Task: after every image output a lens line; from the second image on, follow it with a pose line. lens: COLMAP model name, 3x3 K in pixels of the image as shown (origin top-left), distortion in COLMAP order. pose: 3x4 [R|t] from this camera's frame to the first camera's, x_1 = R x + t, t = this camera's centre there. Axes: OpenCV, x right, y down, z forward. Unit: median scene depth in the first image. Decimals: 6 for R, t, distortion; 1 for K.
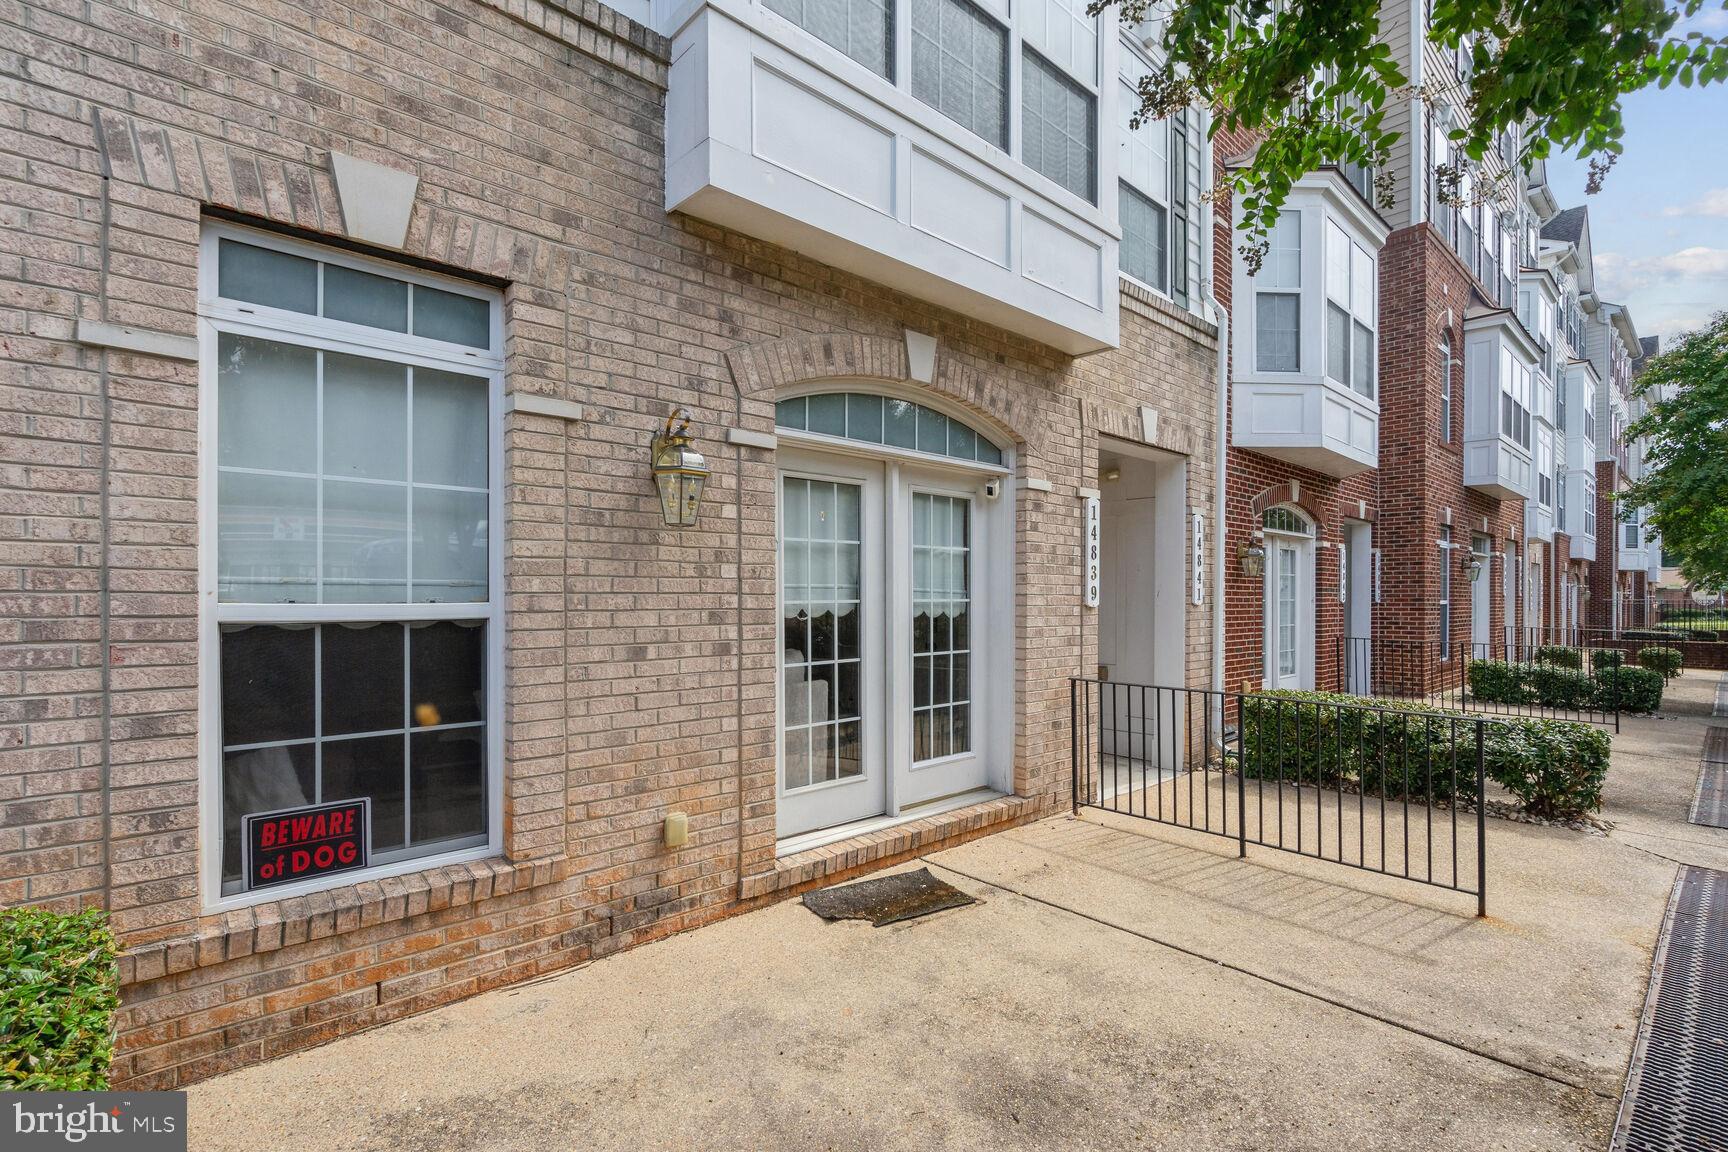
lens RADIAL K [[795.7, 0, 881.9], [0, 795.7, 606.2], [0, 0, 1]] dist [-0.001261, -0.000914]
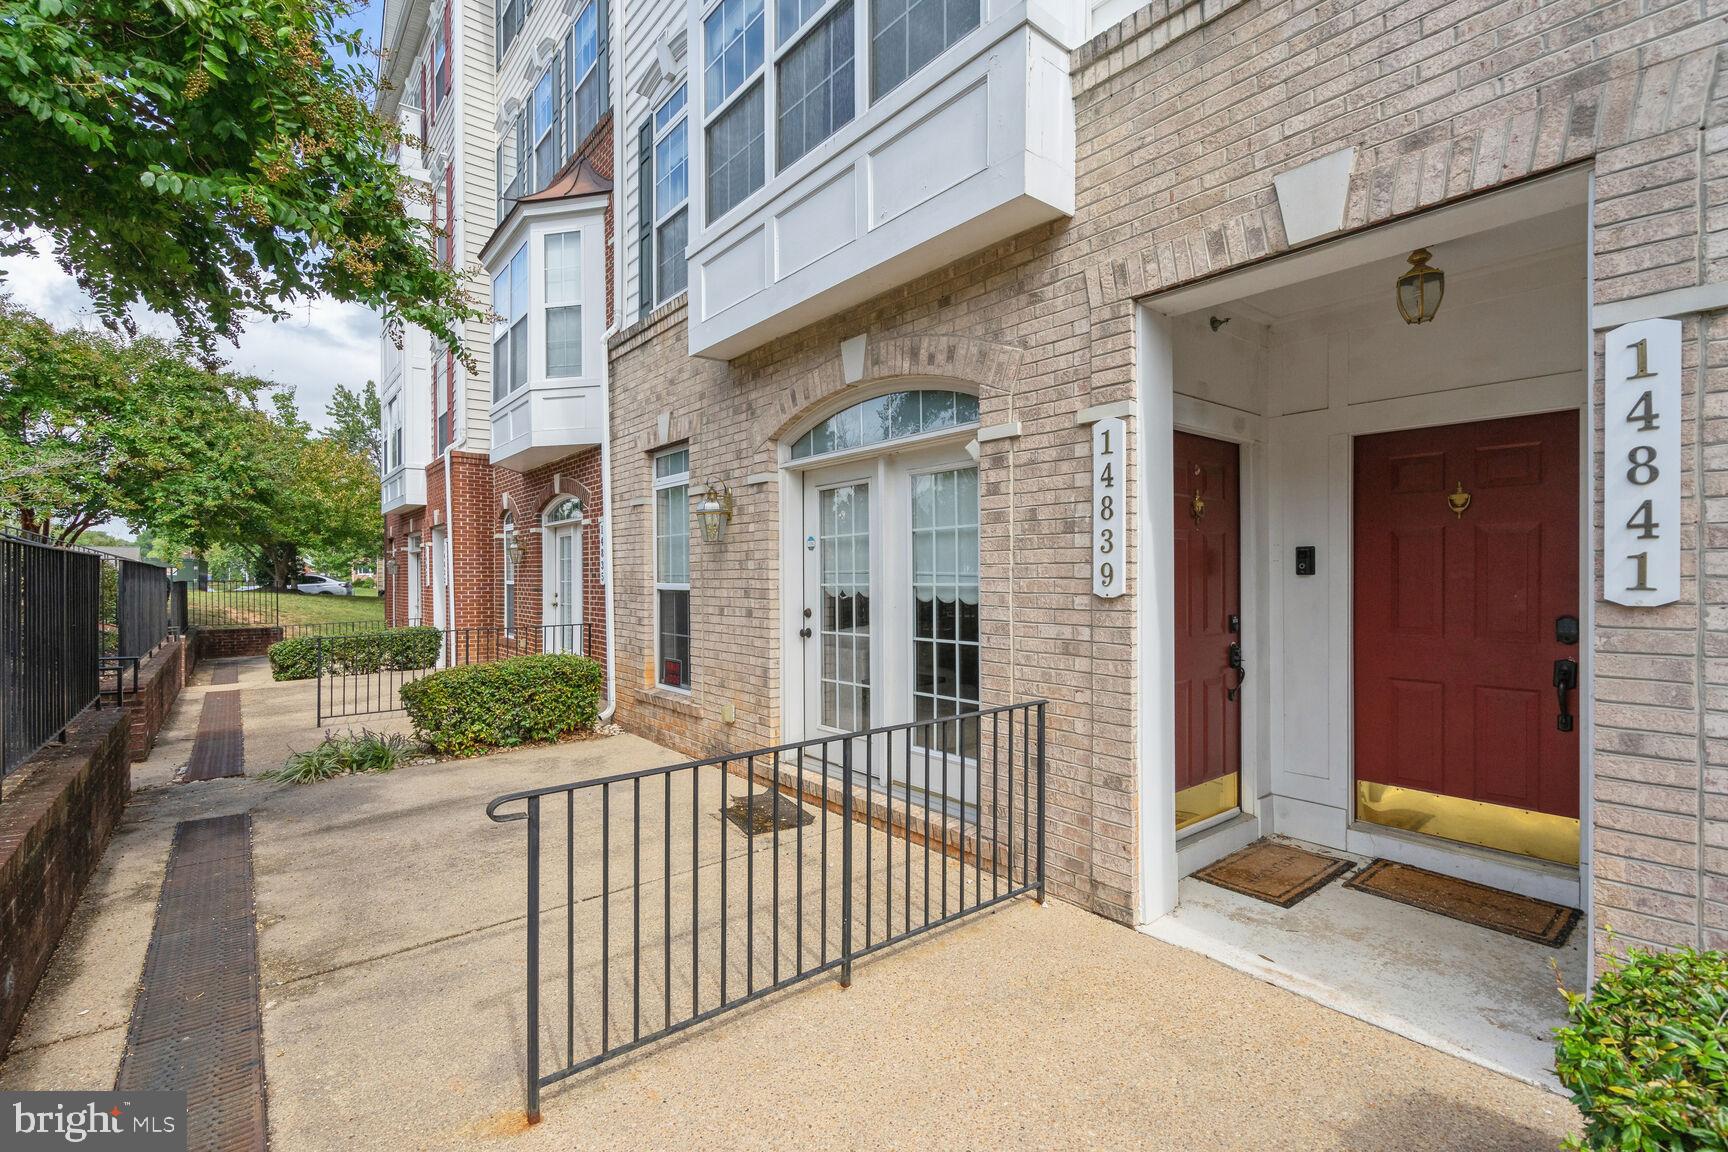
lens RADIAL K [[795.7, 0, 863.1], [0, 795.7, 580.2], [0, 0, 1]] dist [-0.001261, -0.000914]
pose [[-0.073264, 0.008001, -0.997280, 1.022537], [-0.001856, 0.999965, 0.008159, -0.019926], [0.997311, 0.002449, -0.073247, 0.989731]]
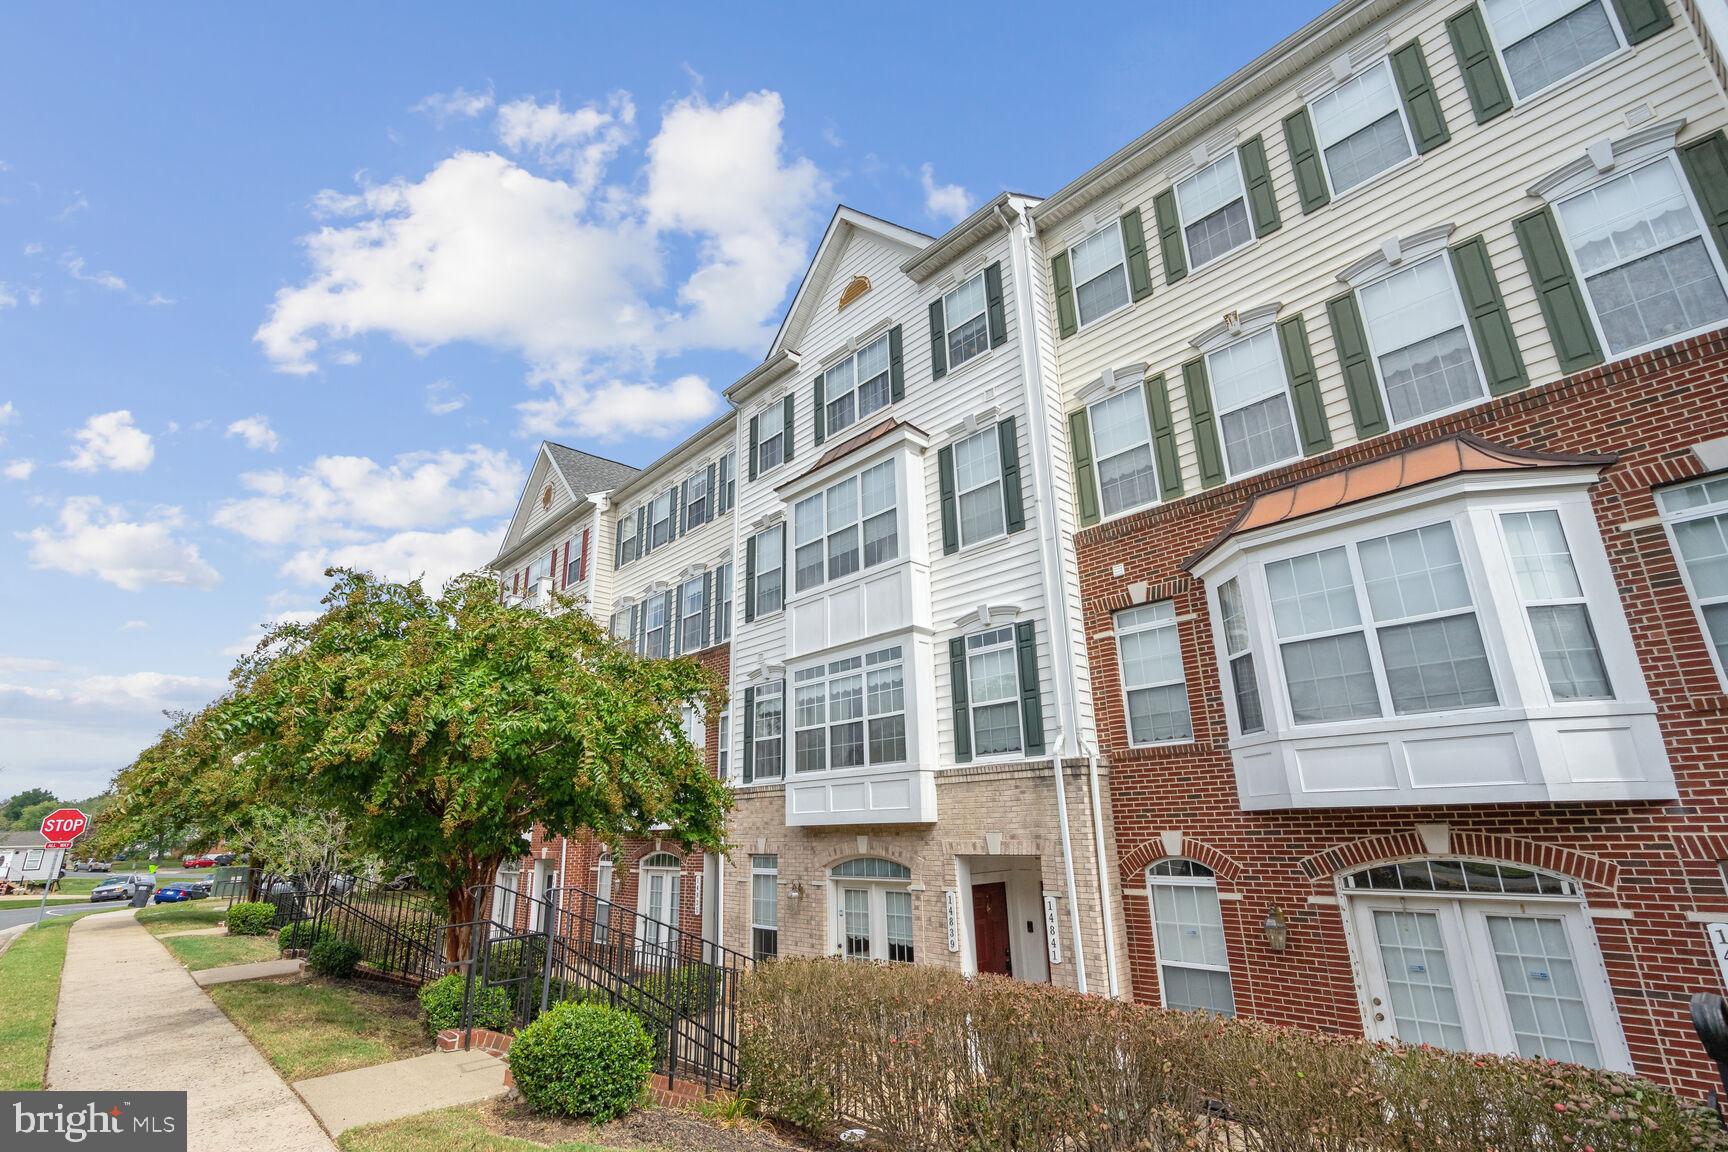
lens RADIAL K [[795.7, 0, 860.1], [0, 795.7, 572.6], [0, 0, 1]] dist [-0.001261, -0.000914]
pose [[0.002788, -0.299070, -0.954227, 2.760663], [0.019785, 0.954060, -0.298960, -0.352991], [0.999800, -0.018046, 0.008577, 0.891723]]
